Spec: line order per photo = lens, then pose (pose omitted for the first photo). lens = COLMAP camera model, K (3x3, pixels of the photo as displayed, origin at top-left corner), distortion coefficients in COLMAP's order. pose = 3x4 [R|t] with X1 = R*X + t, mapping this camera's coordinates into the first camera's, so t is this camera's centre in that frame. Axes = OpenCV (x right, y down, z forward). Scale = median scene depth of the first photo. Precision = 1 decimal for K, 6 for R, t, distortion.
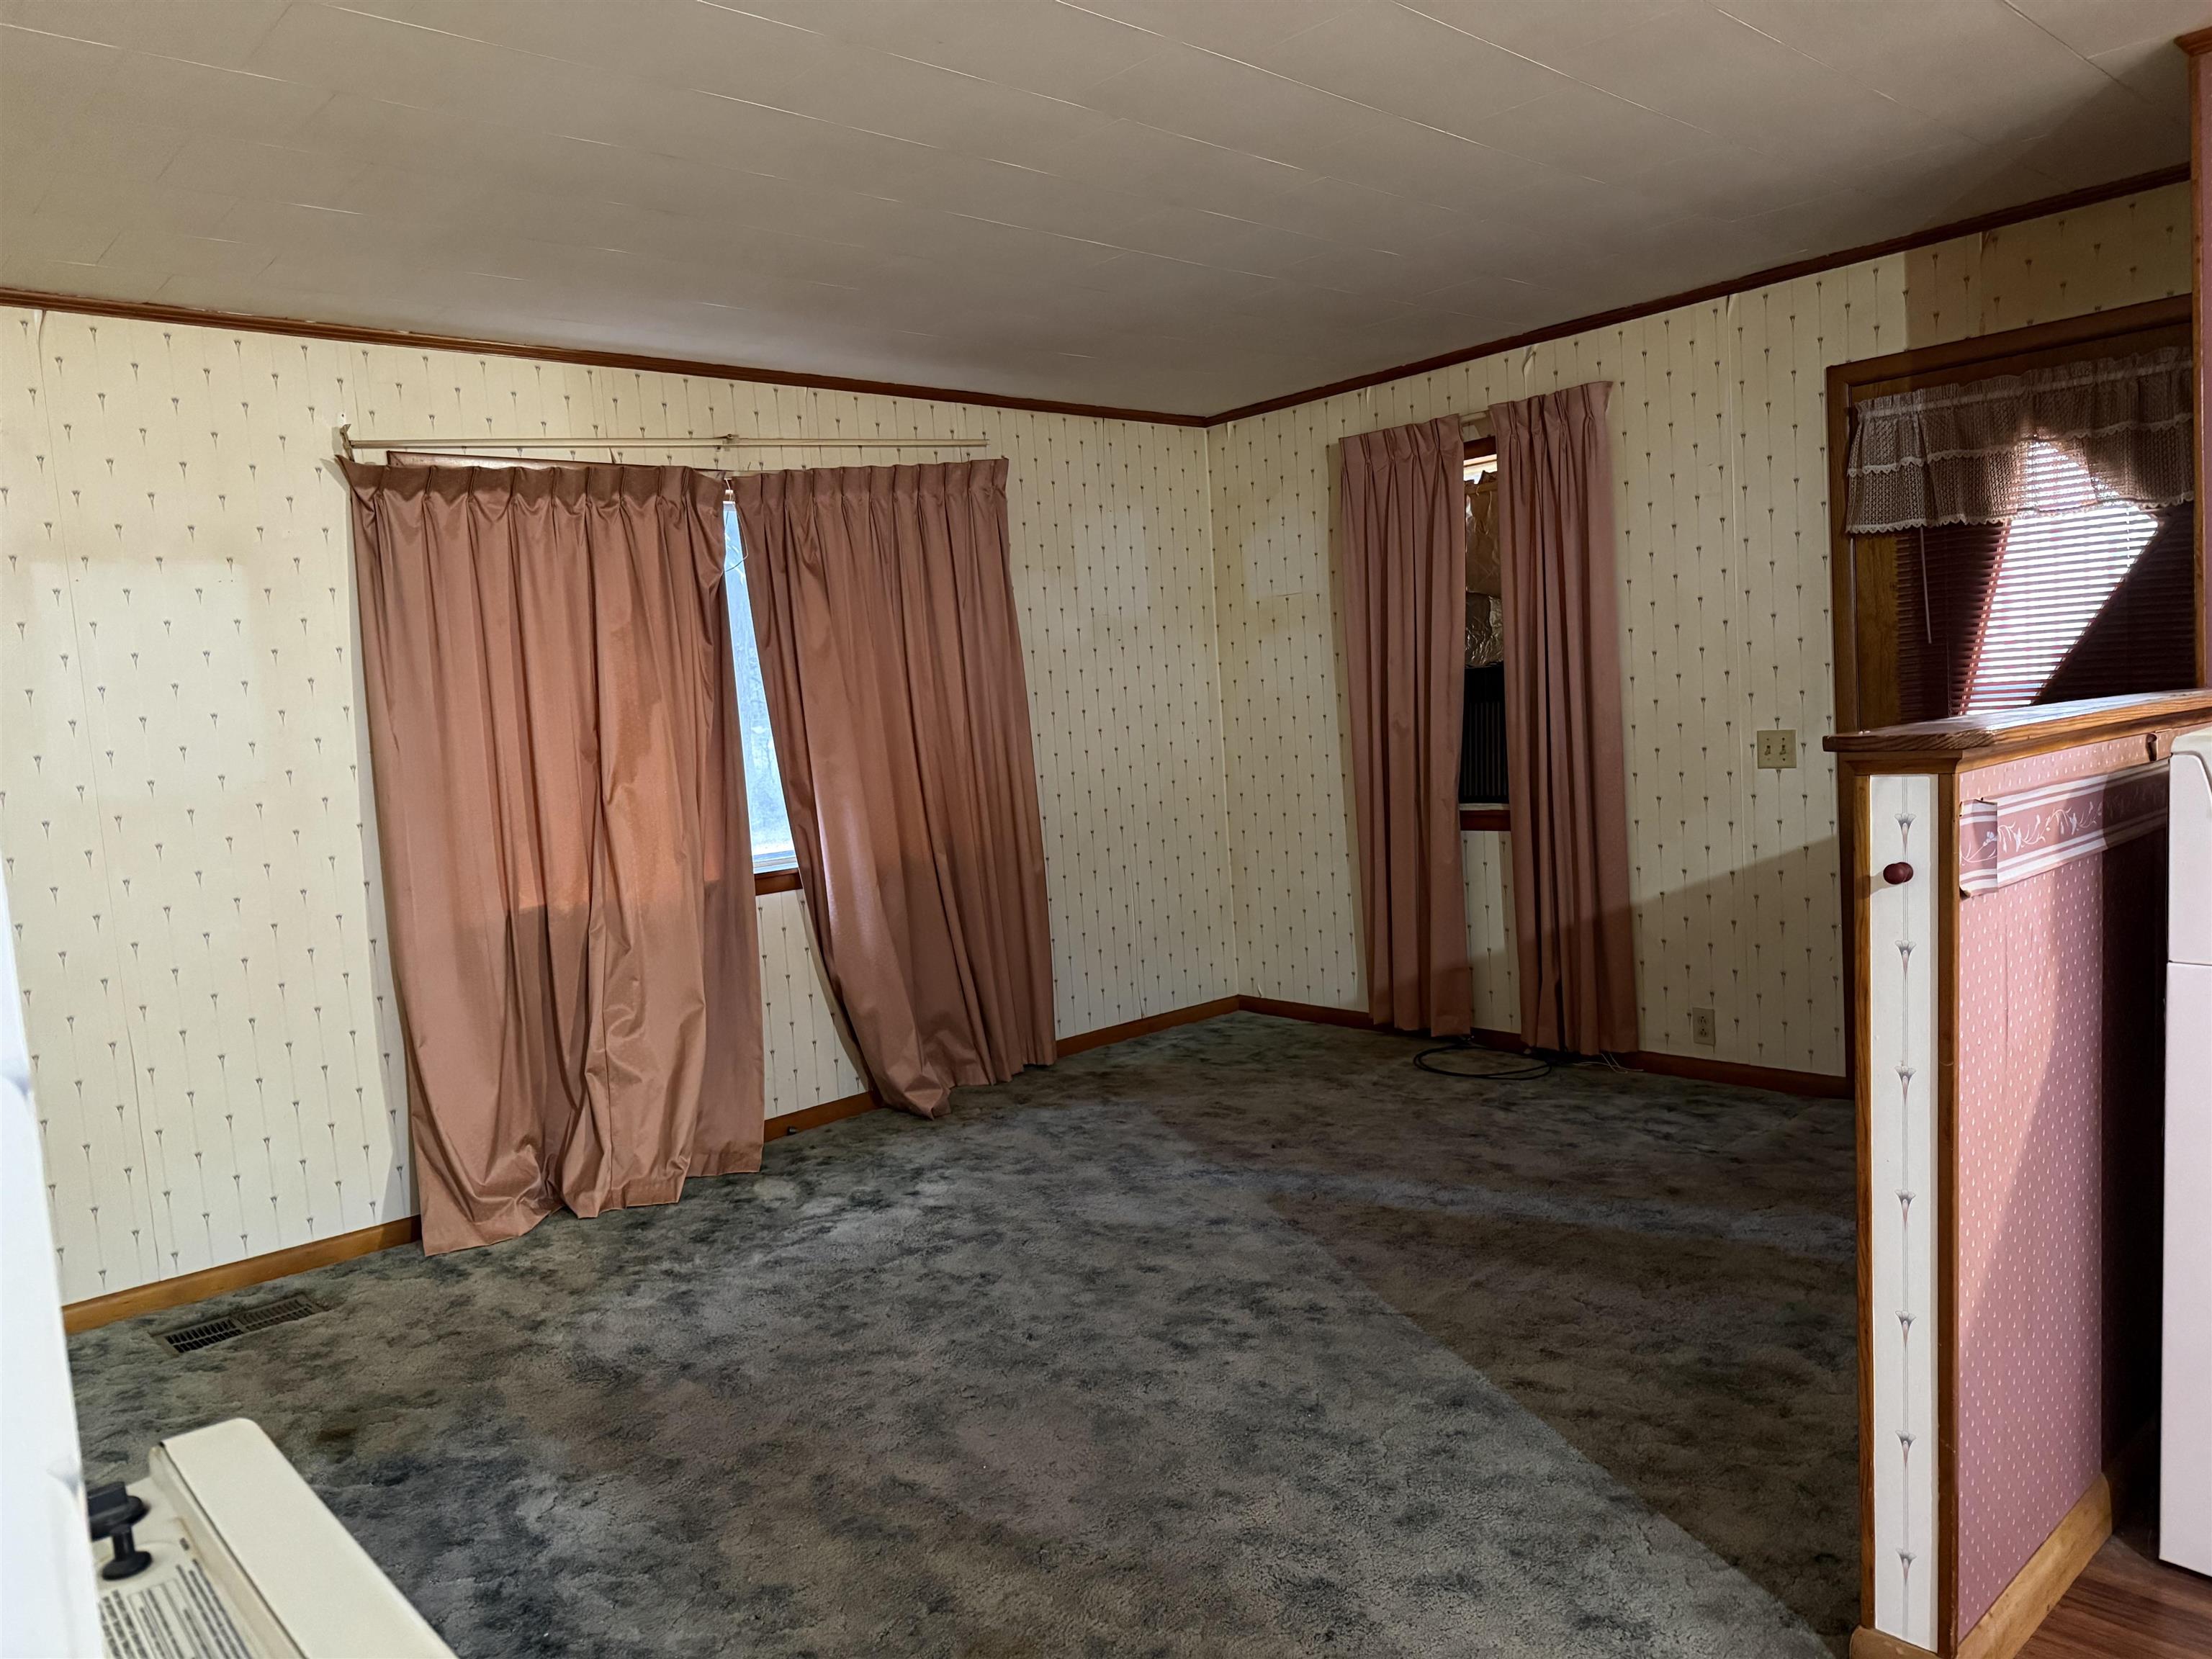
lens RADIAL K [[1574.8, 0, 1106.7], [0, 1574.8, 832.8], [0, 0, 1]] dist [-0.007449, -0.009921]
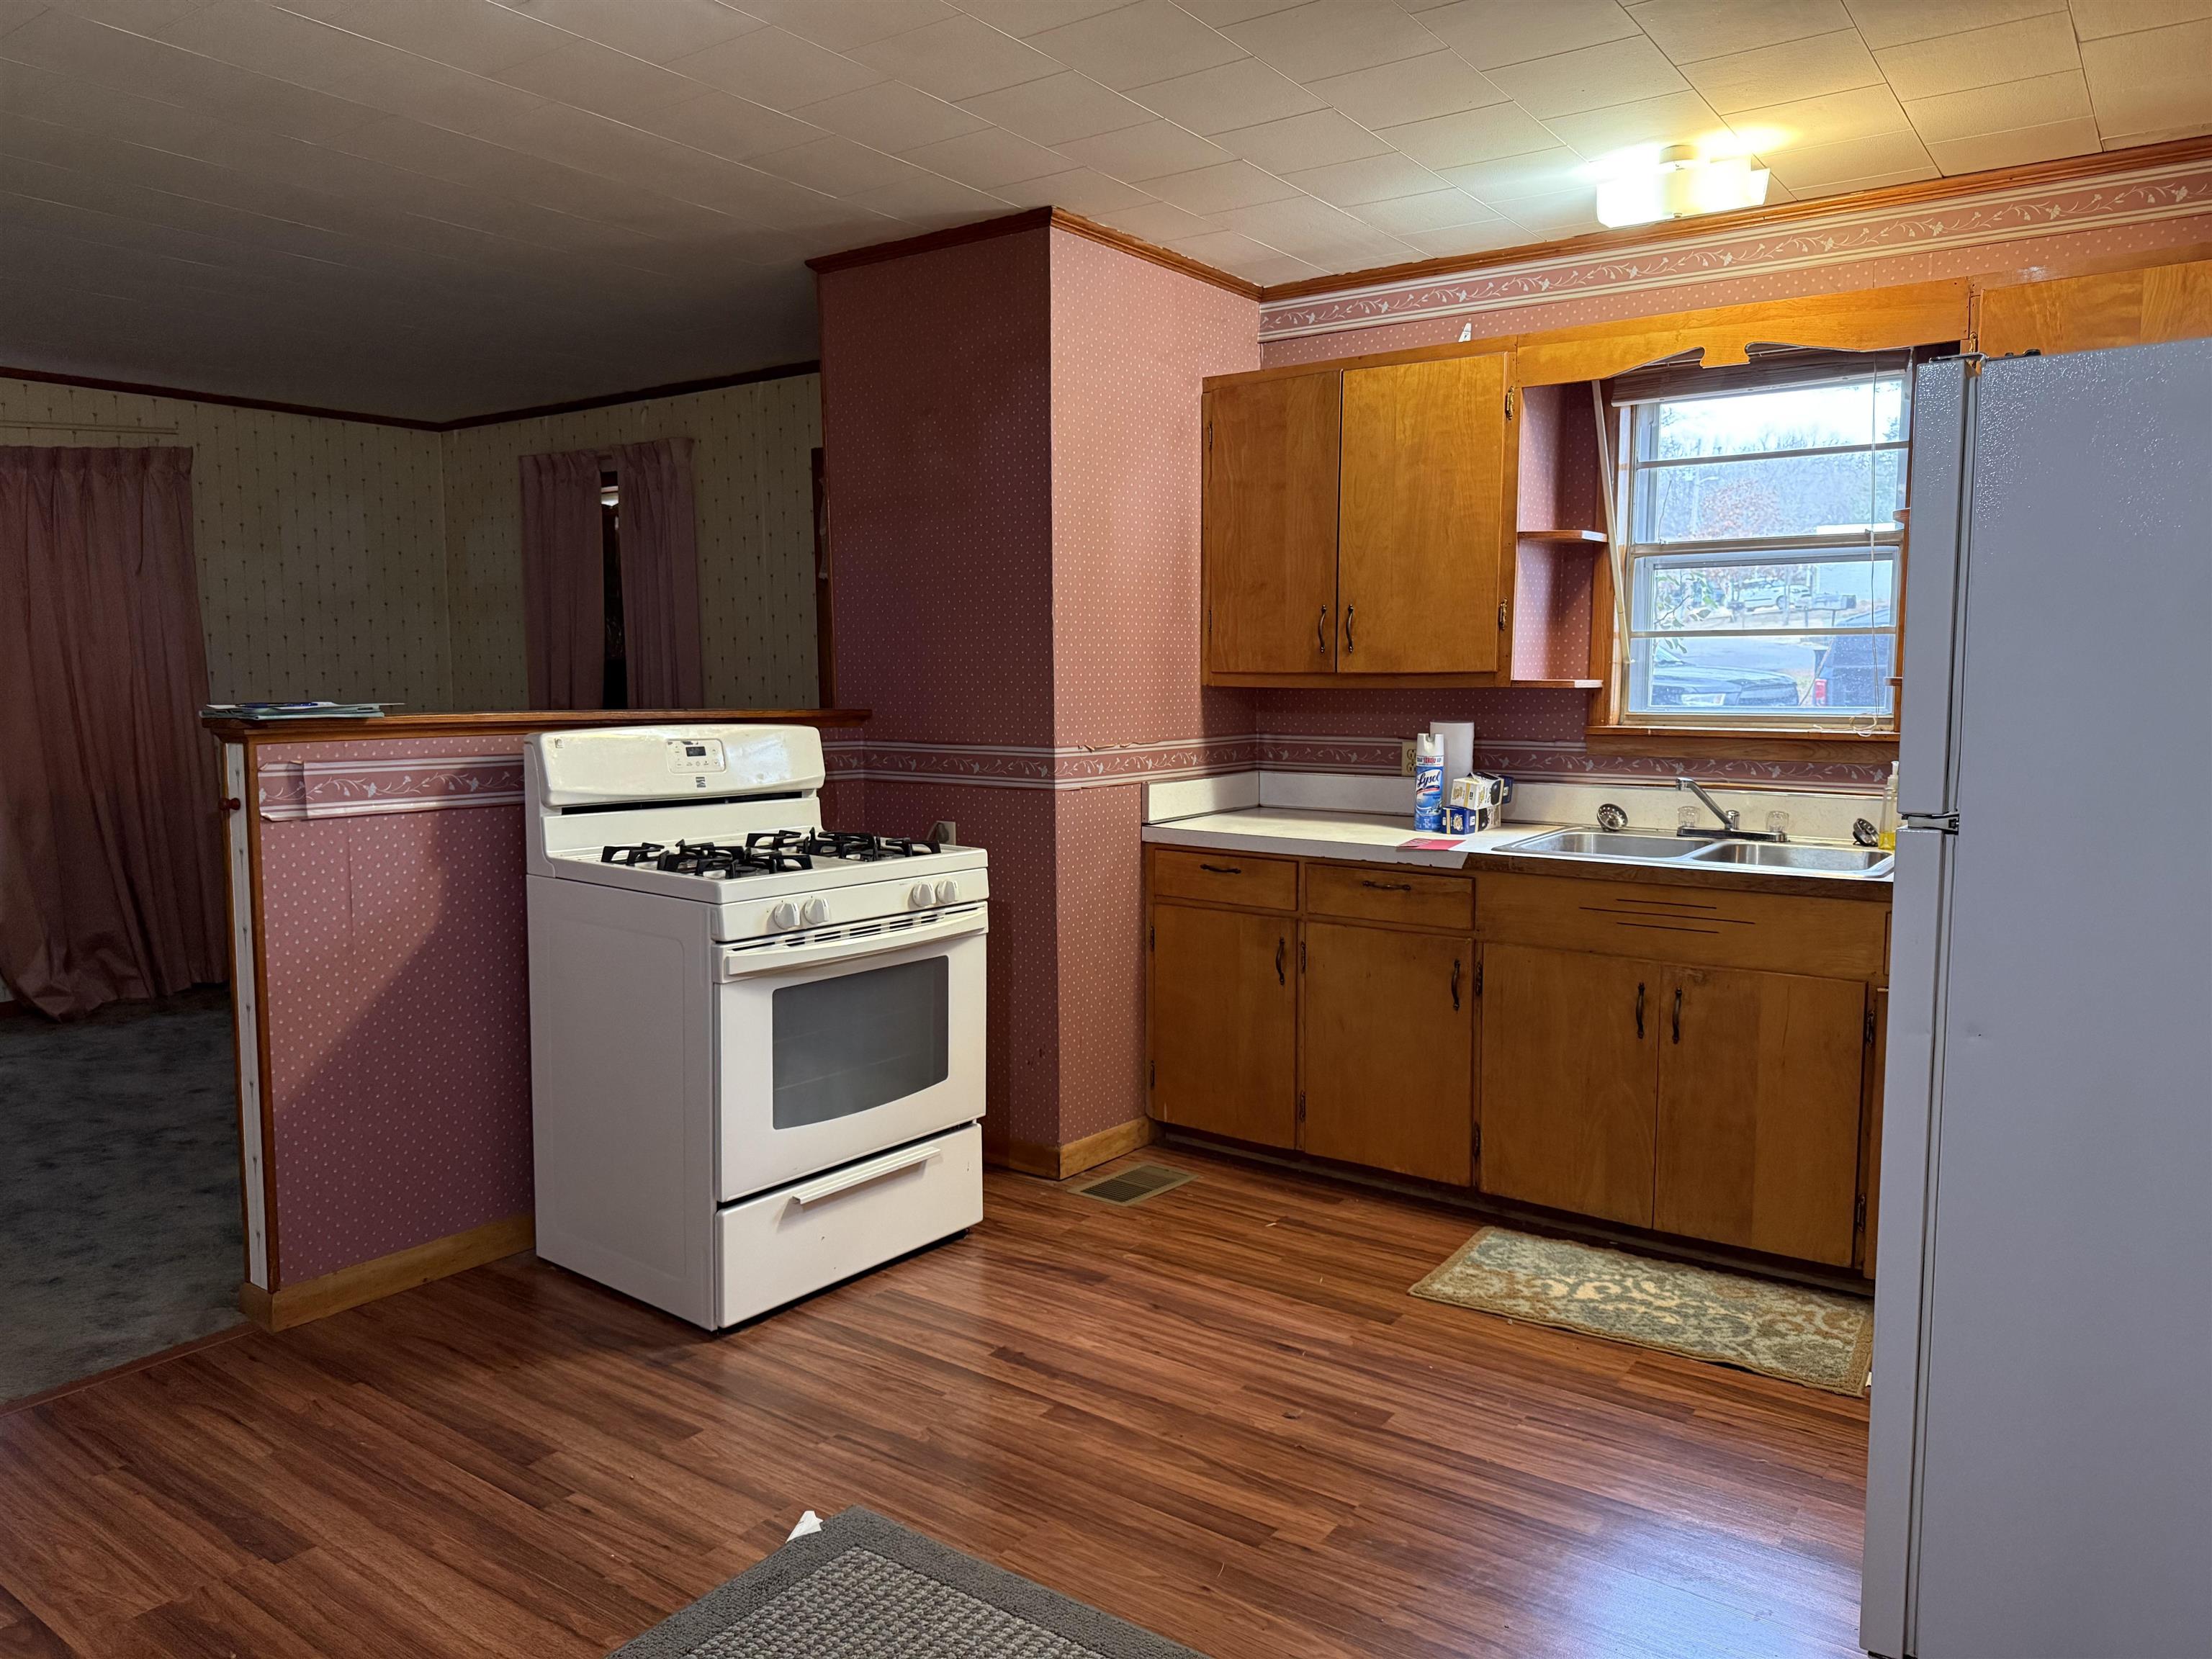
lens RADIAL K [[1574.8, 0, 1107.6], [0, 1574.8, 828.7], [0, 0, 1]] dist [-0.007449, -0.009921]
pose [[0.970283, 0.044541, 0.237838, 0.336295], [-0.047170, 0.998872, 0.005371, -0.000695], [-0.237330, -0.016430, 0.971290, -0.270232]]
